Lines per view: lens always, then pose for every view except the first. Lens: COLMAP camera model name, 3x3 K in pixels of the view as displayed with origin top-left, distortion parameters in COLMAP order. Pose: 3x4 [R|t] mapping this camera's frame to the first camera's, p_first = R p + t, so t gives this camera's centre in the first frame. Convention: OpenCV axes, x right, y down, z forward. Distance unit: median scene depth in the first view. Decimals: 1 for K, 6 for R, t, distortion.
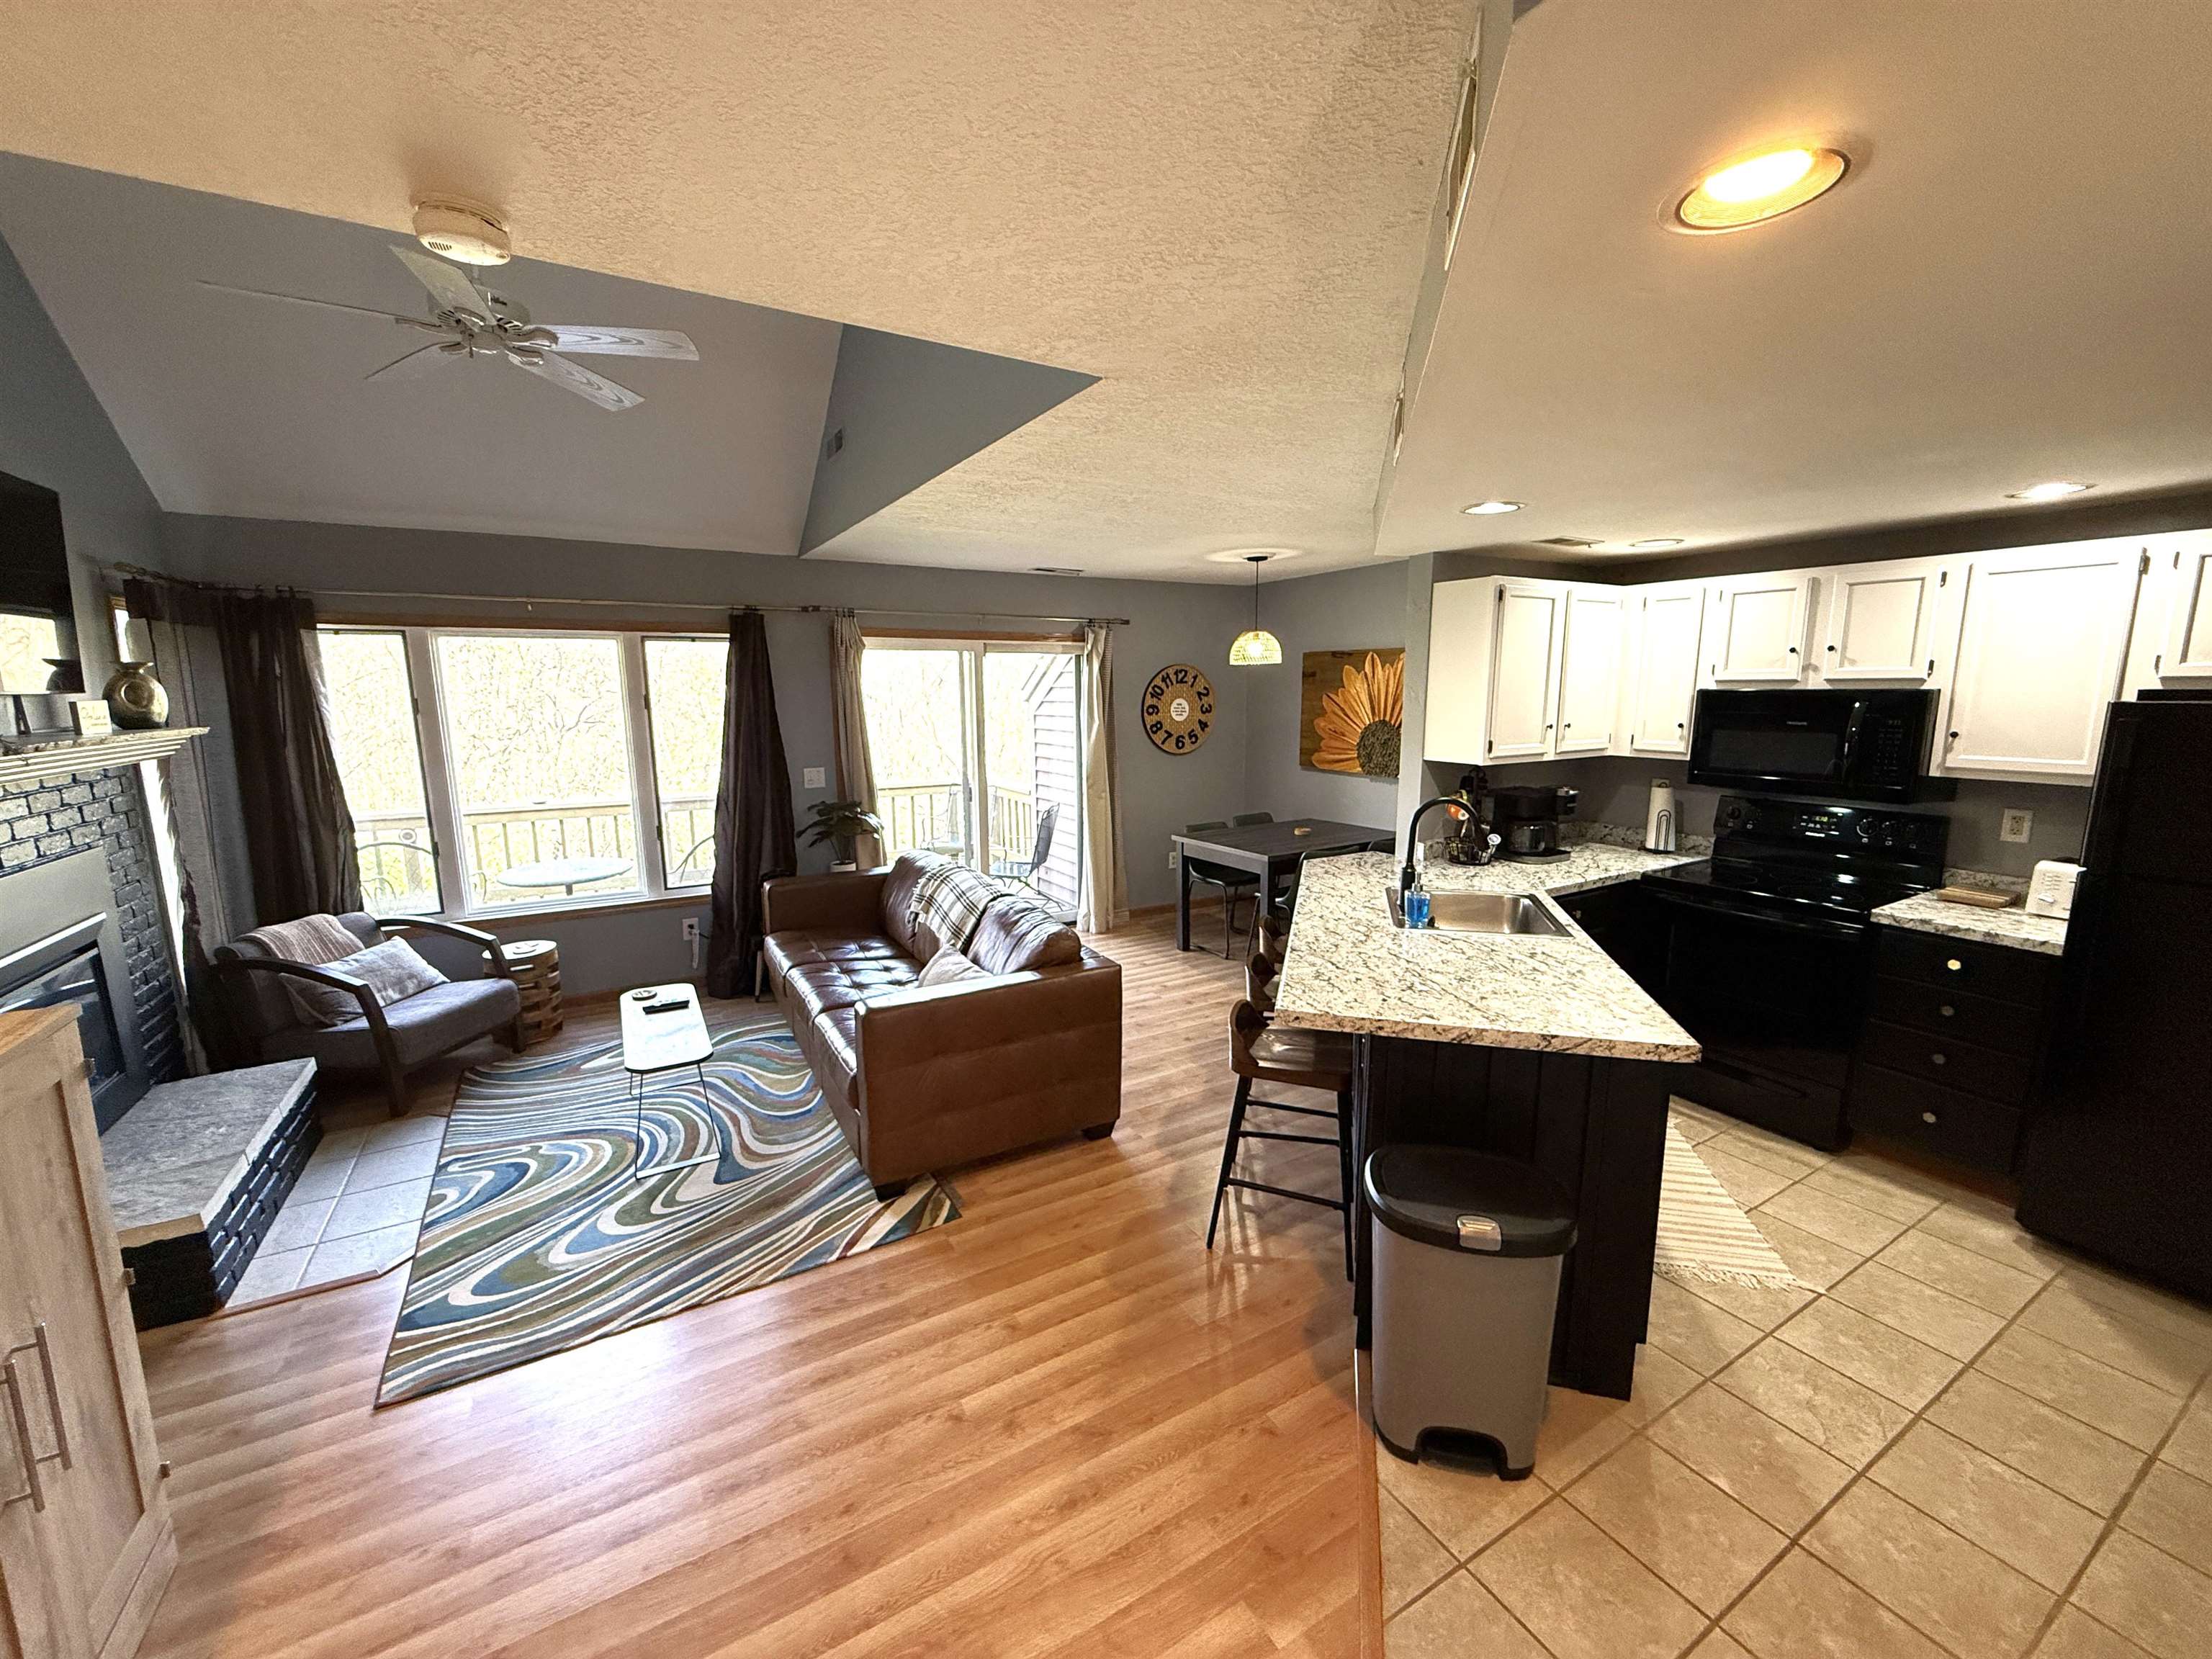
lens RADIAL K [[891.4, 0, 1113.6], [0, 891.4, 830.4], [0, 0, 1]] dist [-0.001175, -0.000101]
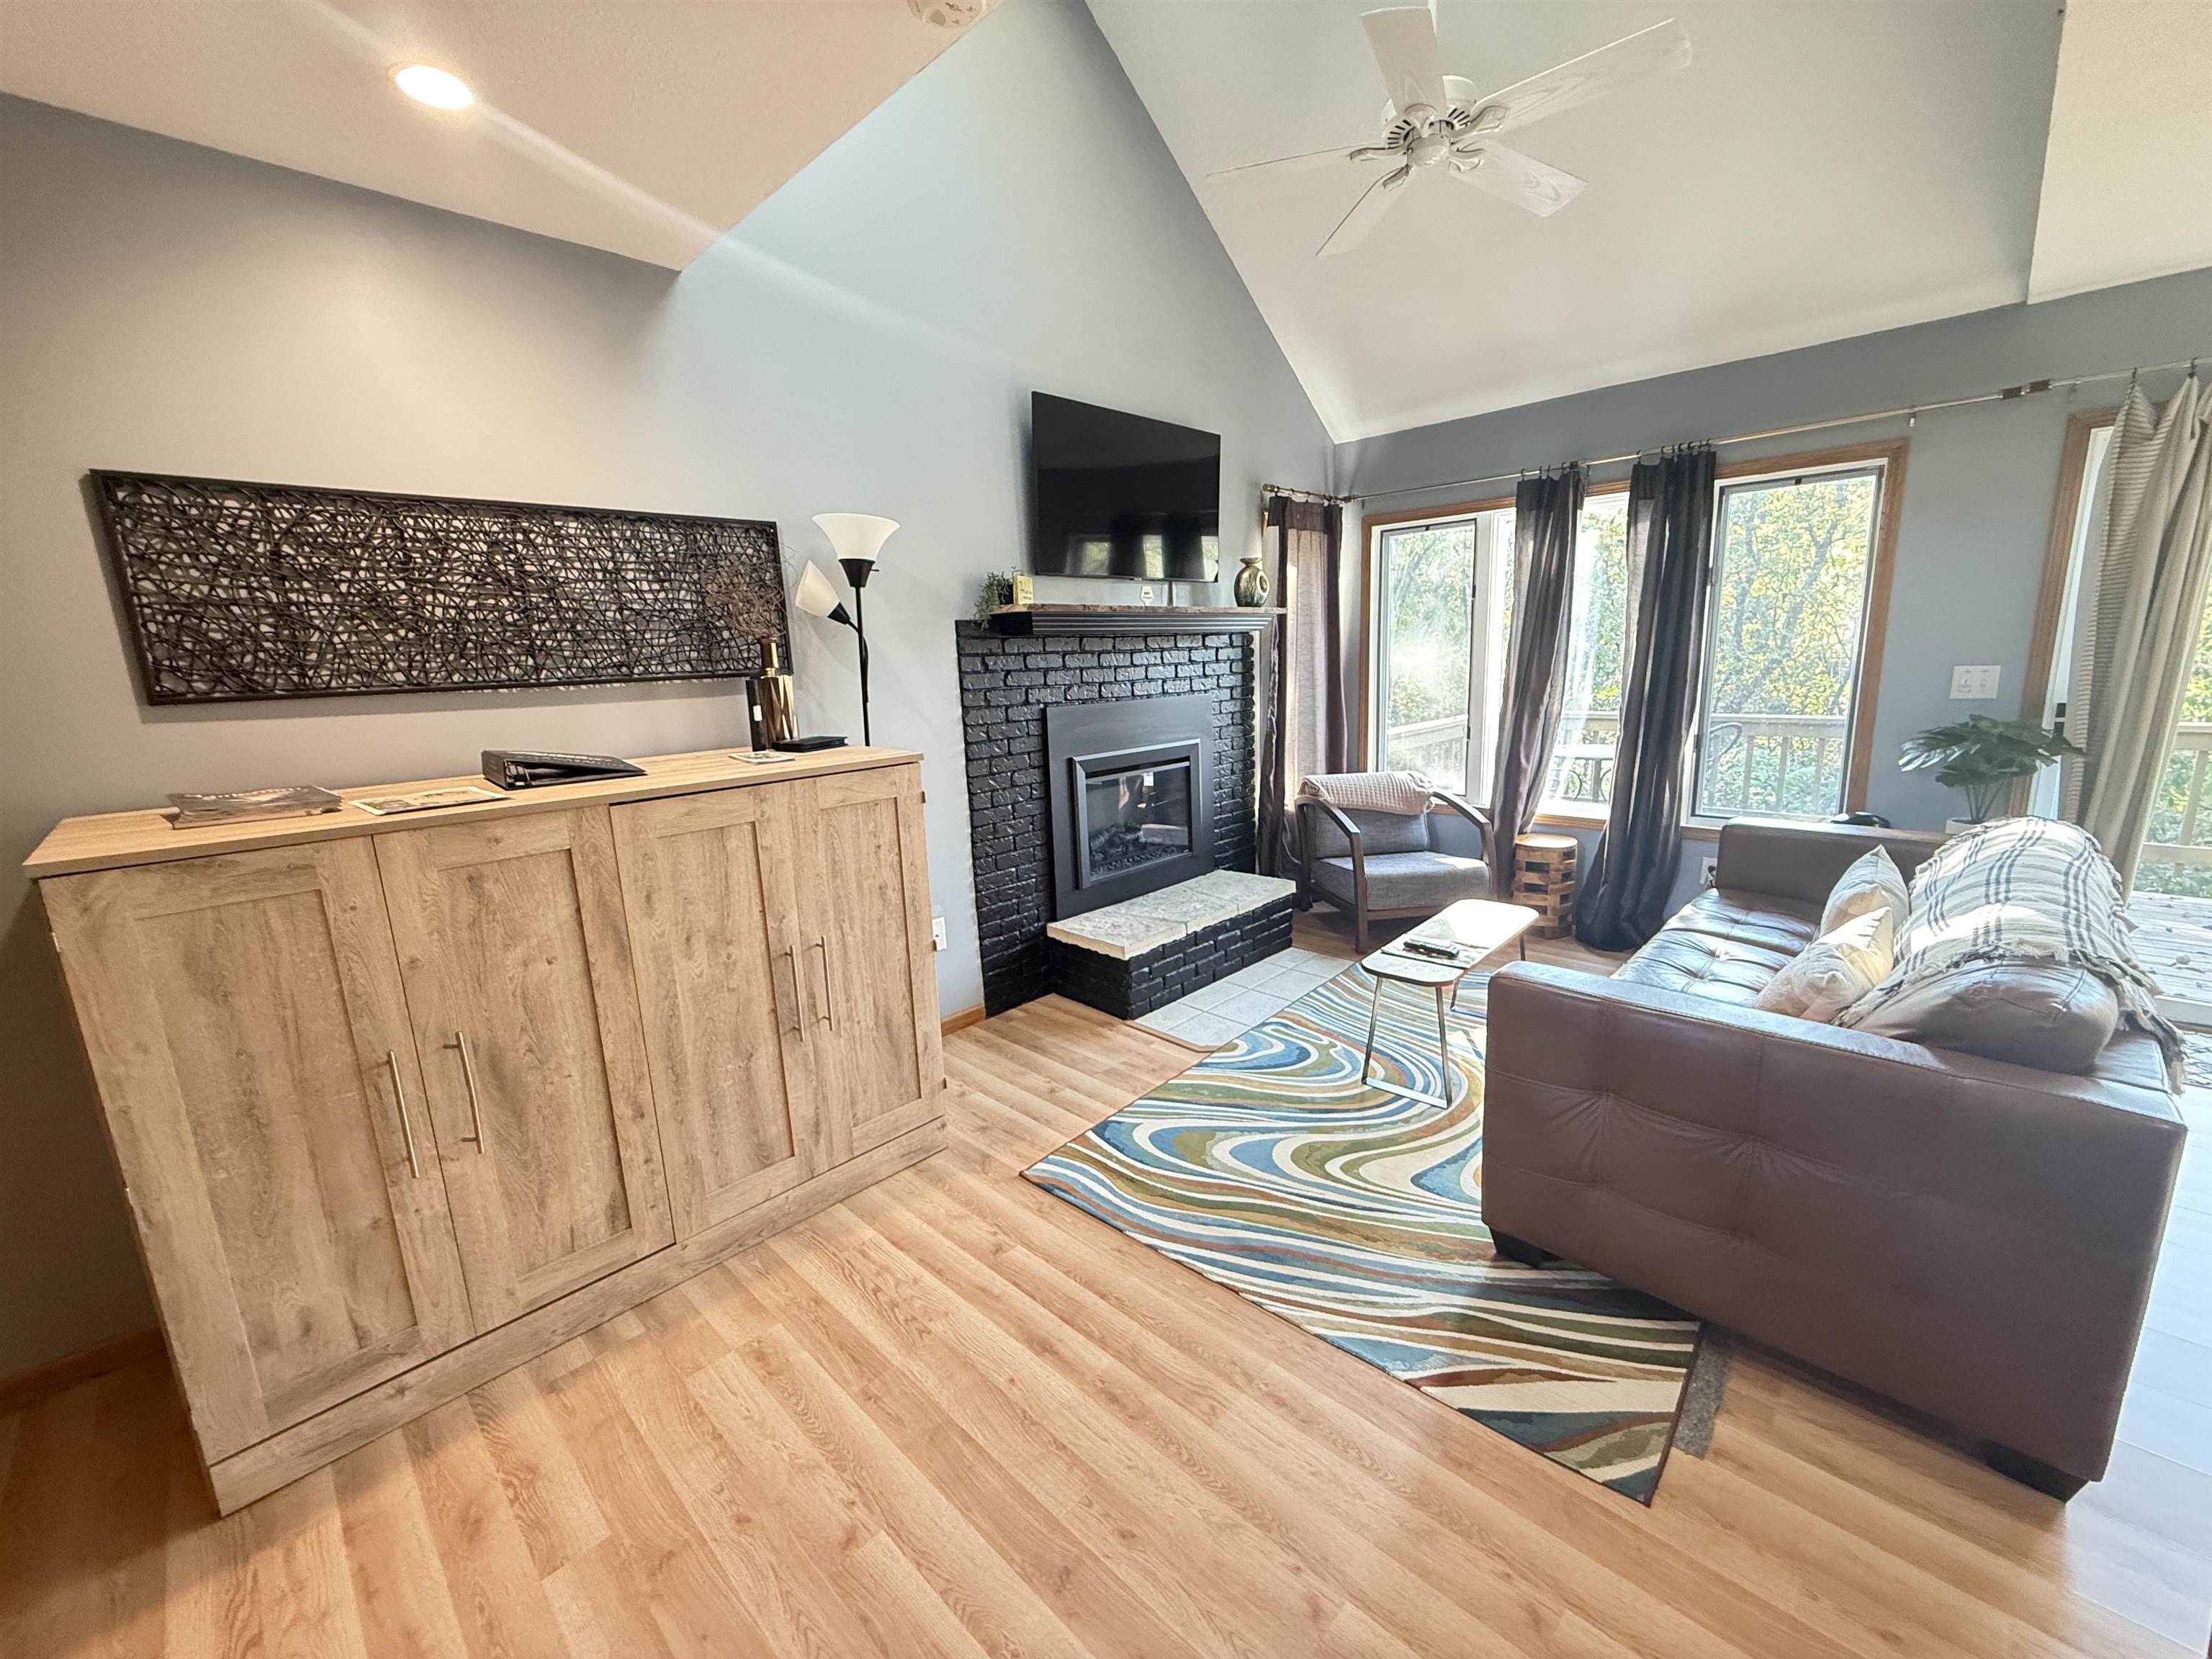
lens RADIAL K [[891.4, 0, 1115.0], [0, 891.4, 832.5], [0, 0, 1]] dist [-0.001175, -0.000101]
pose [[0.287975, 0.189287, -0.938744, 0.150041], [-0.116194, 0.979935, 0.161948, 0.009604], [0.950563, 0.062440, 0.304190, 0.538920]]
